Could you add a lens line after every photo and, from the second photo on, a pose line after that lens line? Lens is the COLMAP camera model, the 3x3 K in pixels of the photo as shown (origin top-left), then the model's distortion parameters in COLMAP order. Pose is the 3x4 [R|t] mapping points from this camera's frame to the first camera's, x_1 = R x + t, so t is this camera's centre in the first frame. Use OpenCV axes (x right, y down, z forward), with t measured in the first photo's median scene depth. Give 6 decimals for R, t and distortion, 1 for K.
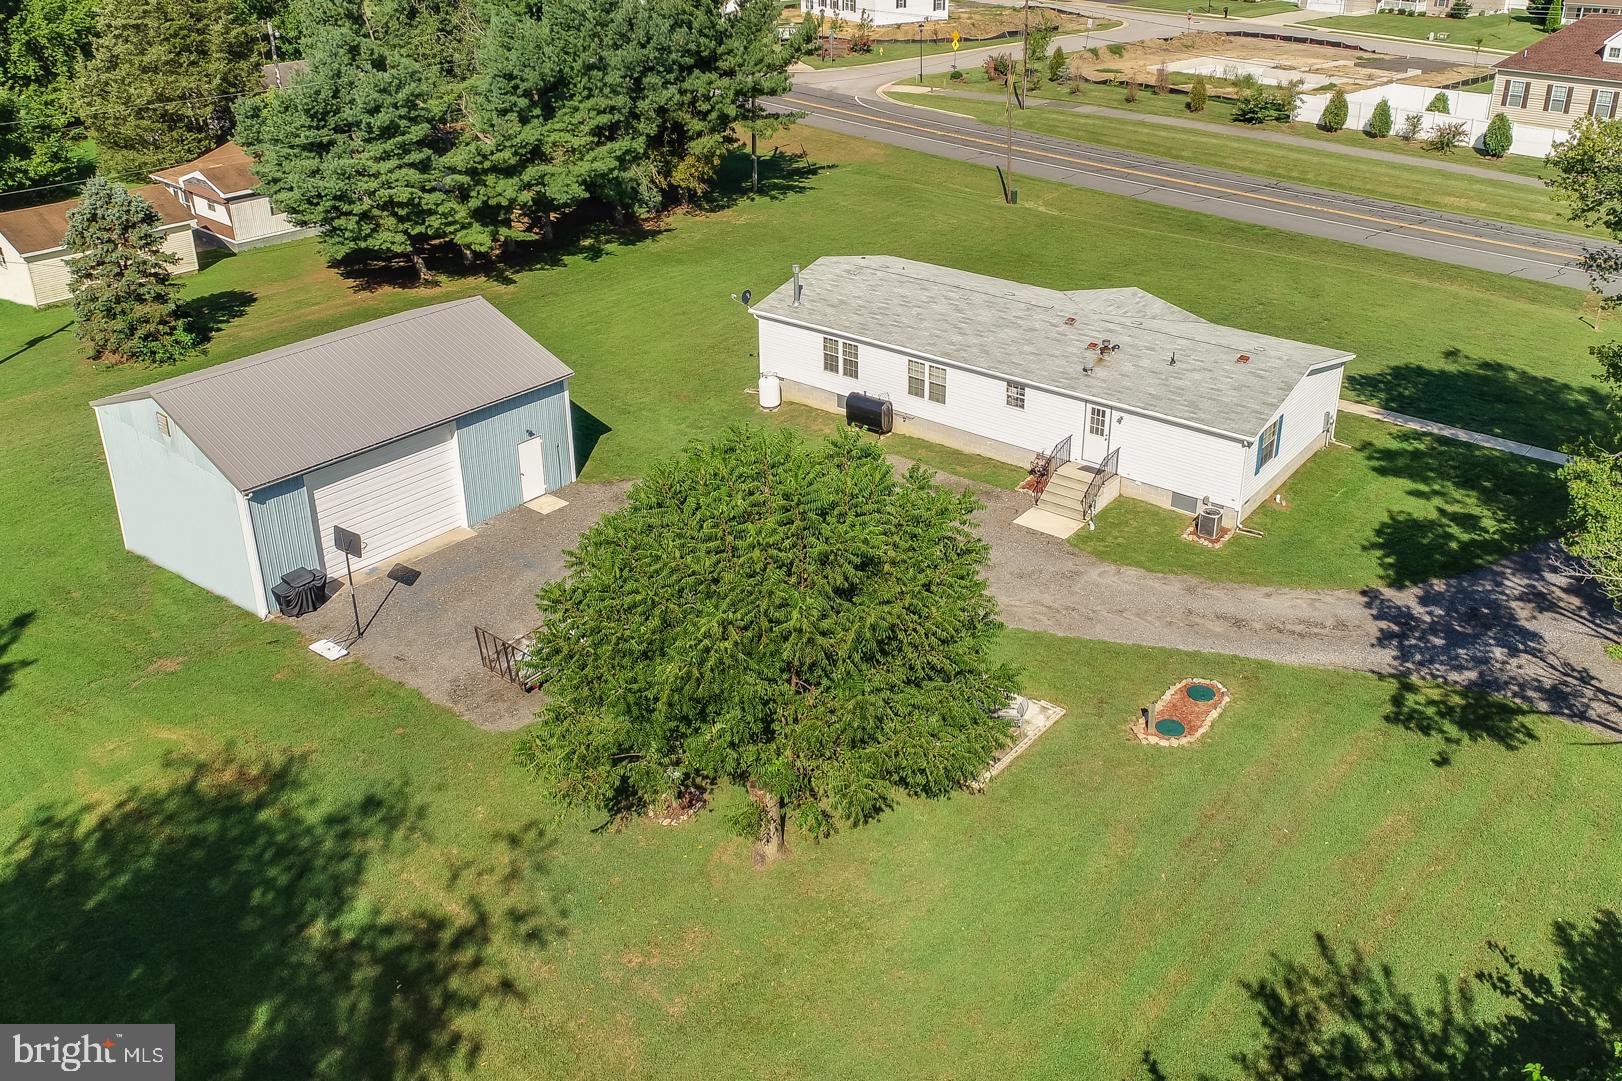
lens RADIAL K [[1394.2, 0, 811.0], [0, 1394.2, 540.5], [0, 0, 1]] dist [-0.012694, -0.003585]
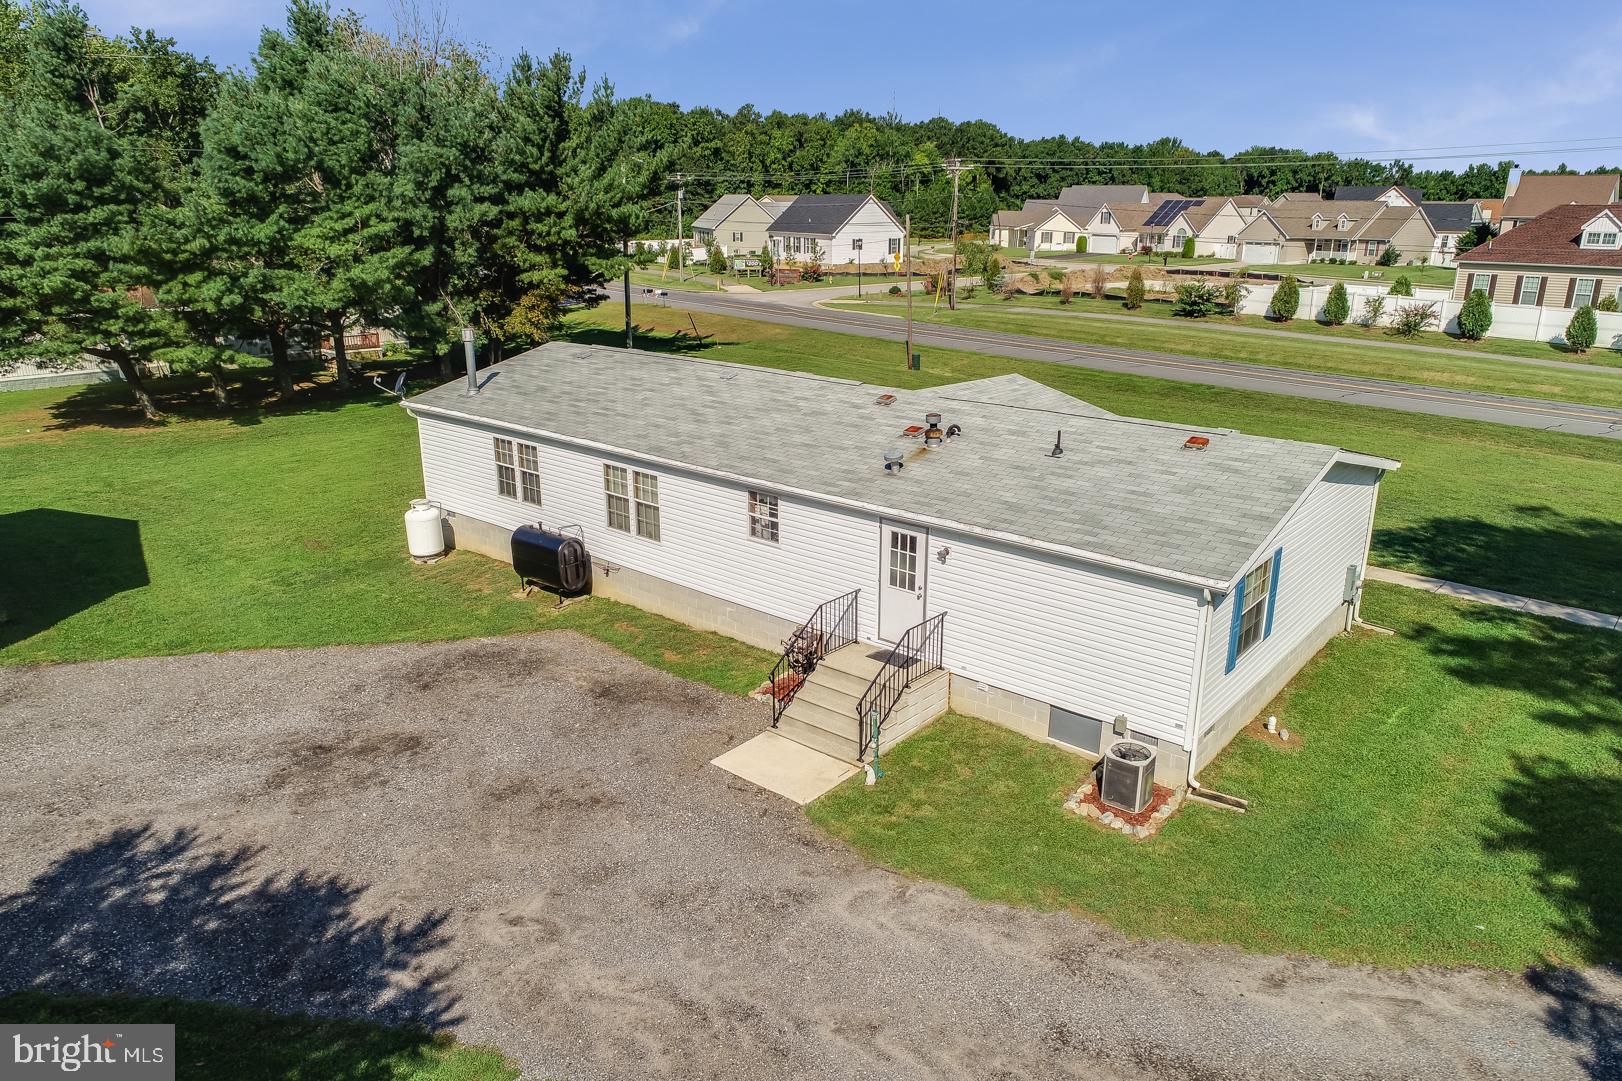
lens RADIAL K [[1212.6, 0, 812.5], [0, 1212.6, 616.8], [0, 0, 1]] dist [-0.007643, 0.002362]
pose [[0.999730, 0.023158, 0.001884, 0.164244], [-0.022808, 0.993626, -0.110398, -0.016324], [-0.004428, 0.110325, 0.993886, 0.544631]]
